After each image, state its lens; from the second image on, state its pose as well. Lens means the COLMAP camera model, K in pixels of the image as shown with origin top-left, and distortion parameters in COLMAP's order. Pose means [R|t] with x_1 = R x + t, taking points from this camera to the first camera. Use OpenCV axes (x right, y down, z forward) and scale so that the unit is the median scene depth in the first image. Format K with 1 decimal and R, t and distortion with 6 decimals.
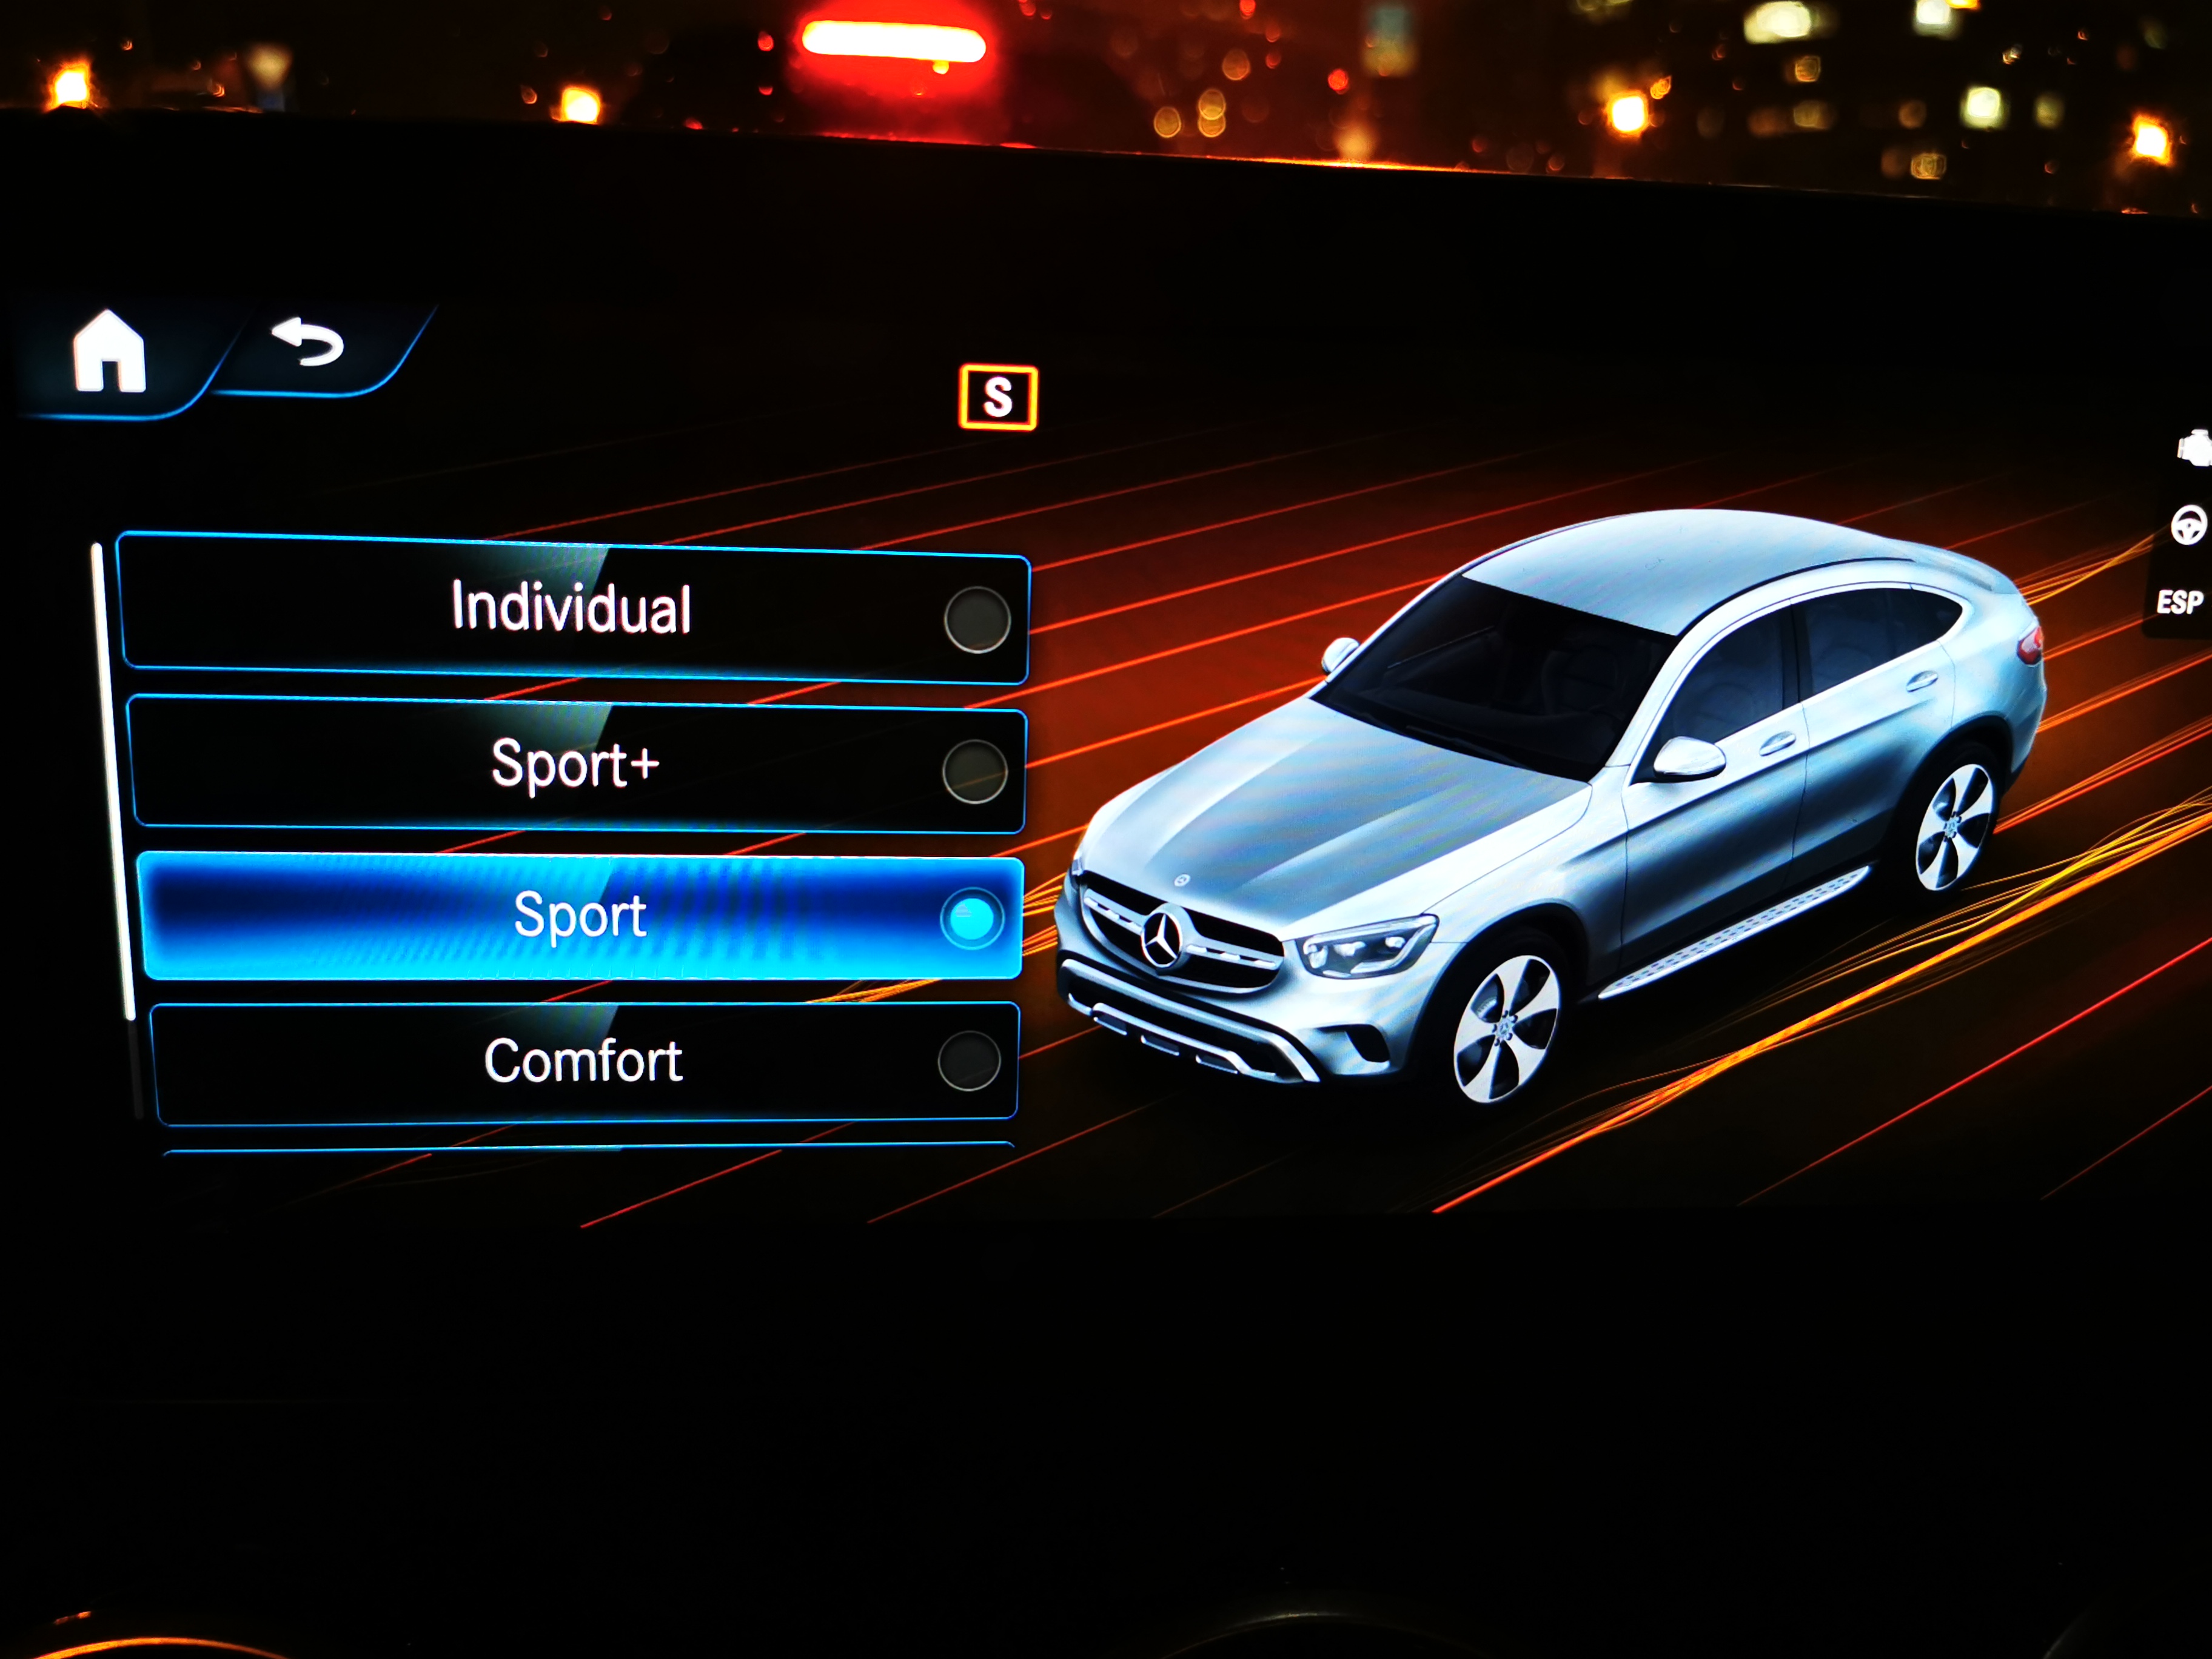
lens RADIAL K [[1729.6, 0, 1106.3], [0, 1729.6, 831.1], [0, 0, 1]] dist [0.000746, -0.049085]
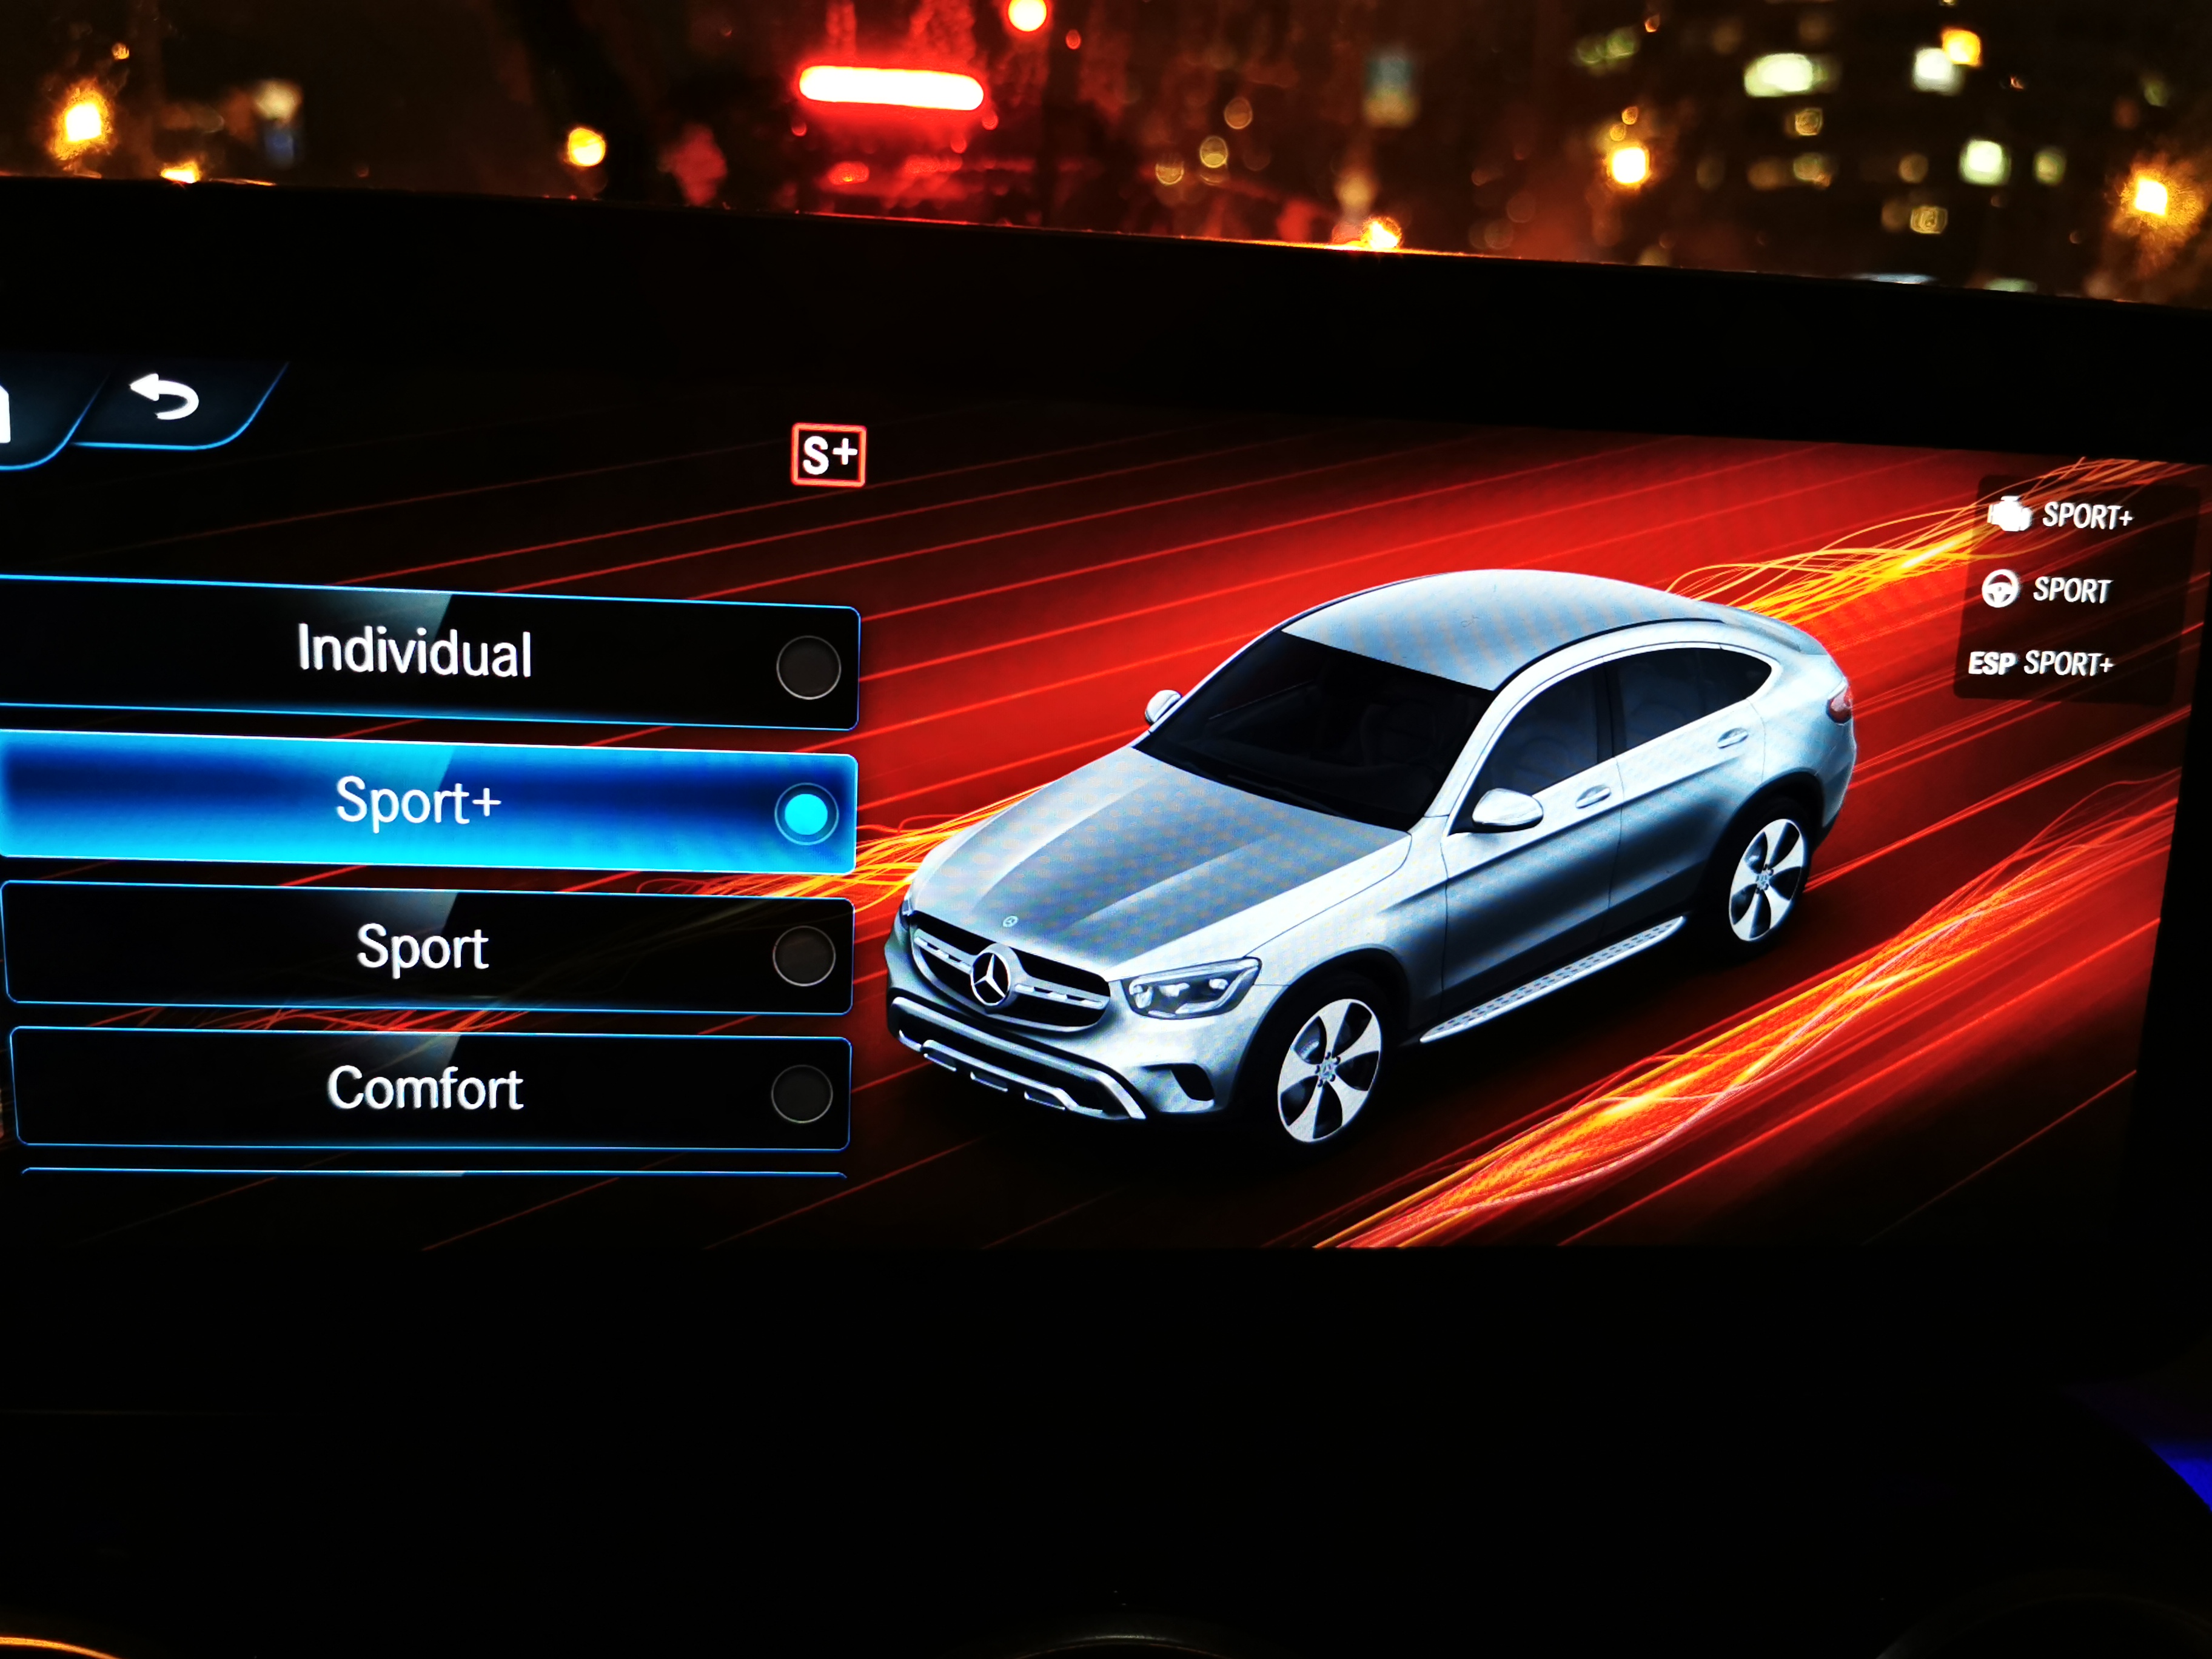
lens RADIAL K [[1729.6, 0, 1113.4], [0, 1729.6, 834.5], [0, 0, 1]] dist [0.000746, -0.049085]
pose [[0.999894, 0.013124, -0.006379, 0.109985], [-0.013248, 0.999718, -0.019696, -0.003968], [0.006119, 0.019778, 0.999786, -0.032706]]
